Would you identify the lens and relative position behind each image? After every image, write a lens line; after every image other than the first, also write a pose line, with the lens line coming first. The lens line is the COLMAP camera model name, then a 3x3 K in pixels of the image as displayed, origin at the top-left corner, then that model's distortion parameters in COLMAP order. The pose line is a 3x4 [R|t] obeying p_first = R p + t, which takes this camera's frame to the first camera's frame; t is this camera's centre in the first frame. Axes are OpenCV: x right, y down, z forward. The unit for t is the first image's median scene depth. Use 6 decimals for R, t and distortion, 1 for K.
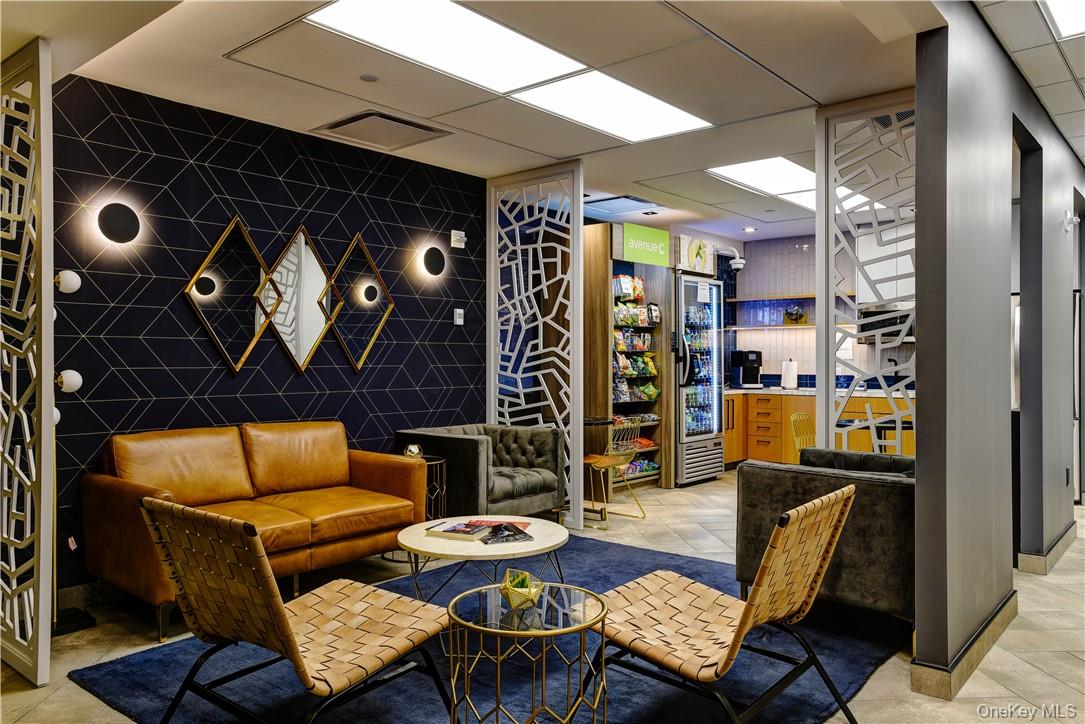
lens RADIAL K [[799.7, 0, 544.4], [0, 799.7, 364.2], [0, 0, 1]] dist [0.003622, 0.007321]
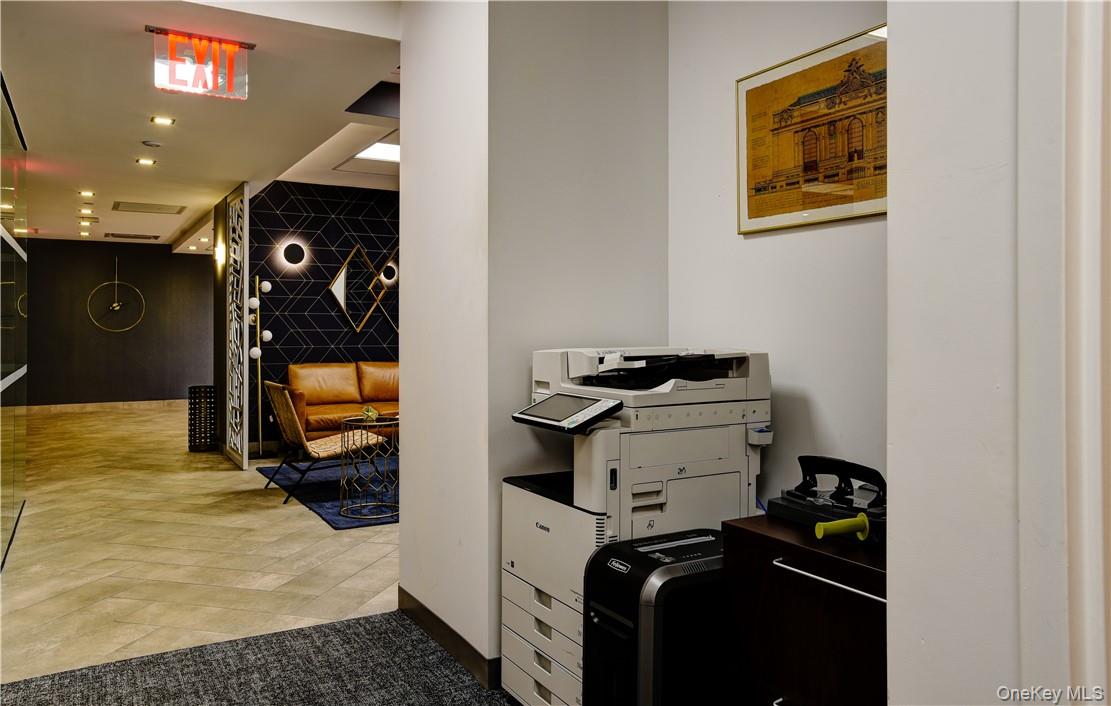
lens RADIAL K [[843.6, 0, 553.9], [0, 843.6, 345.1], [0, 0, 1]] dist [-0.076348, -0.001736]
pose [[0.941629, 0.011513, -0.336457, 0.702227], [-0.005795, 0.999821, 0.017993, 0.001569], [0.336604, -0.014993, 0.941527, -0.649984]]
